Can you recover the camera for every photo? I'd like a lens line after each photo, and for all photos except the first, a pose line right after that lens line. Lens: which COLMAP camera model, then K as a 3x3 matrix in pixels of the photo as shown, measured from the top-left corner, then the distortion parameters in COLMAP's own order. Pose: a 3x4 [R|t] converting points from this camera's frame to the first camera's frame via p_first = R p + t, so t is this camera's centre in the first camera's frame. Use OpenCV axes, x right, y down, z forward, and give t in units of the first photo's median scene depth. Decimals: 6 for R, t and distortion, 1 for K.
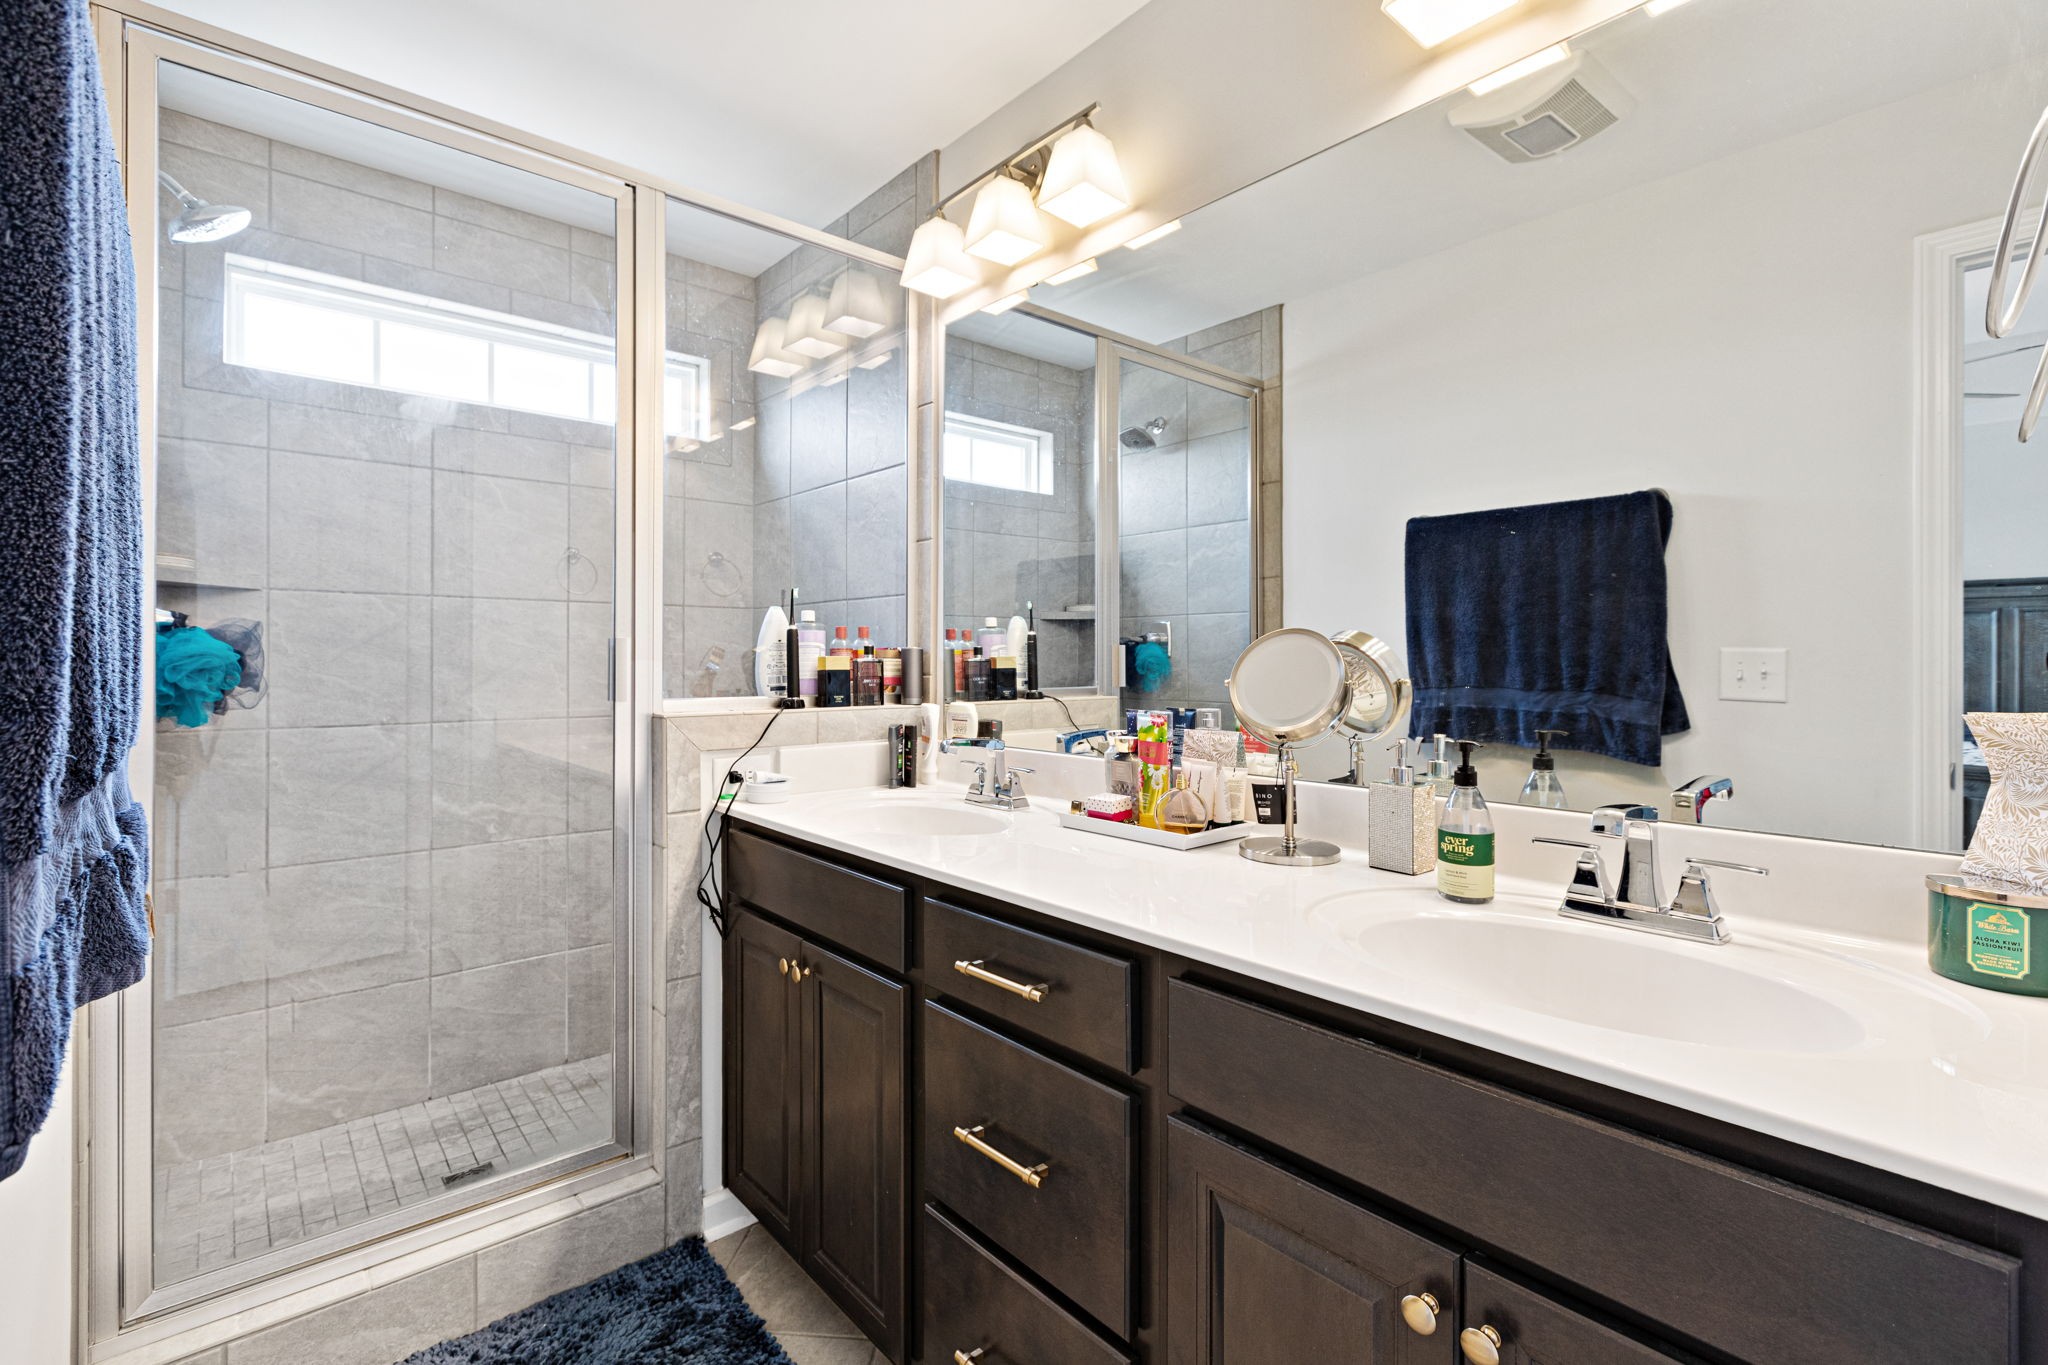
lens RADIAL K [[930.0, 0, 1017.0], [0, 930.0, 666.2], [0, 0, 1]] dist [-0.002446, -0.000608]
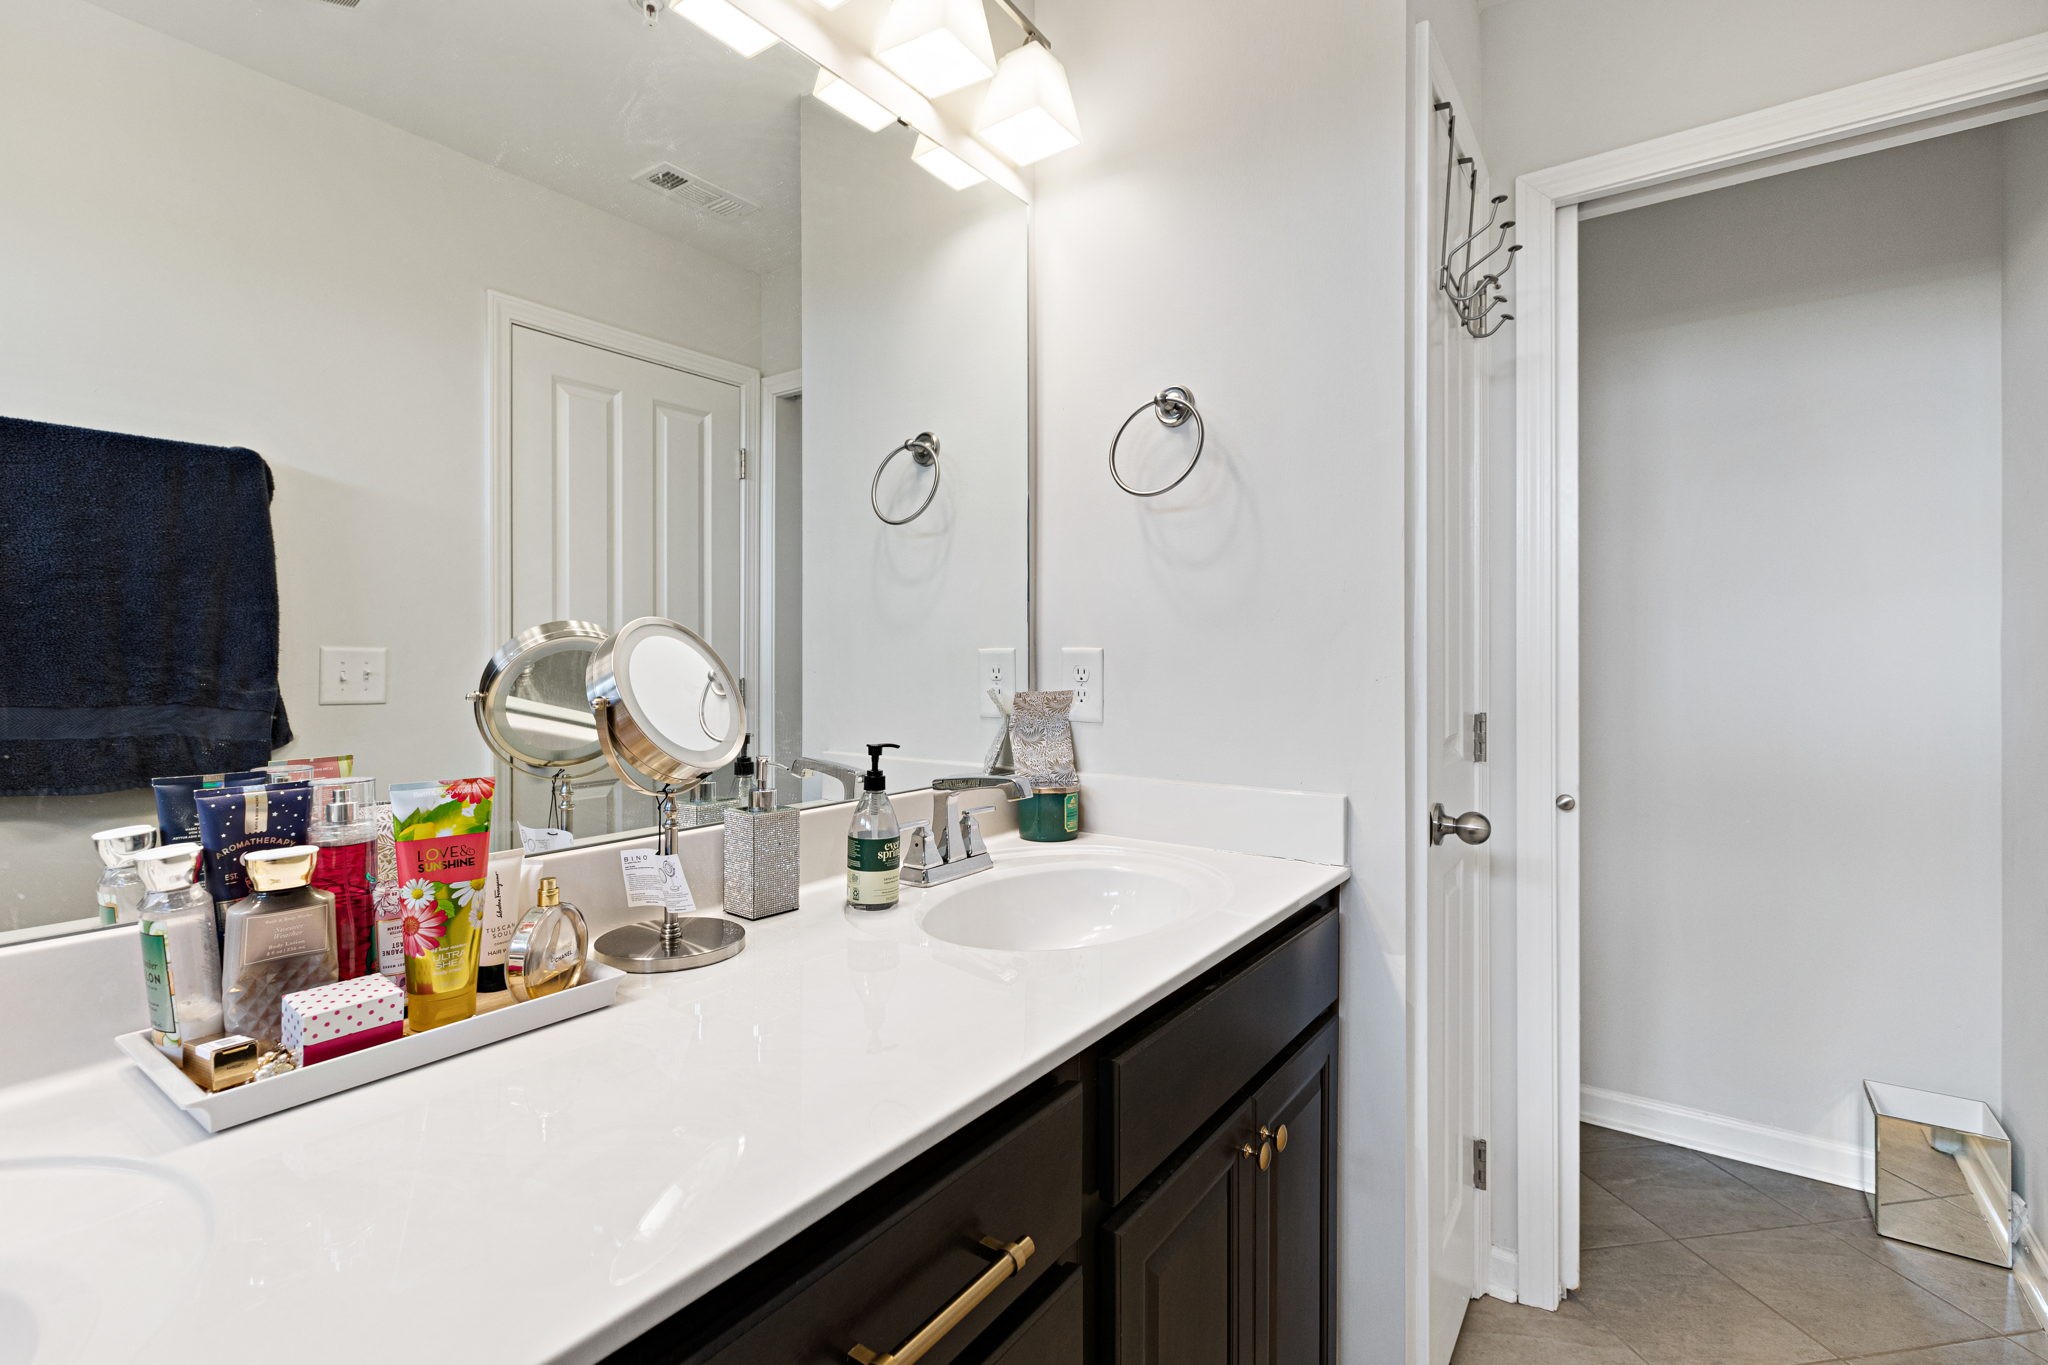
lens RADIAL K [[930.0, 0, 1016.7], [0, 930.0, 669.8], [0, 0, 1]] dist [-0.002446, -0.000608]
pose [[-0.216458, -0.015776, 0.976164, -0.260754], [0.008682, 0.999799, 0.018083, -0.007800], [-0.976253, 0.012389, -0.216277, 0.550076]]
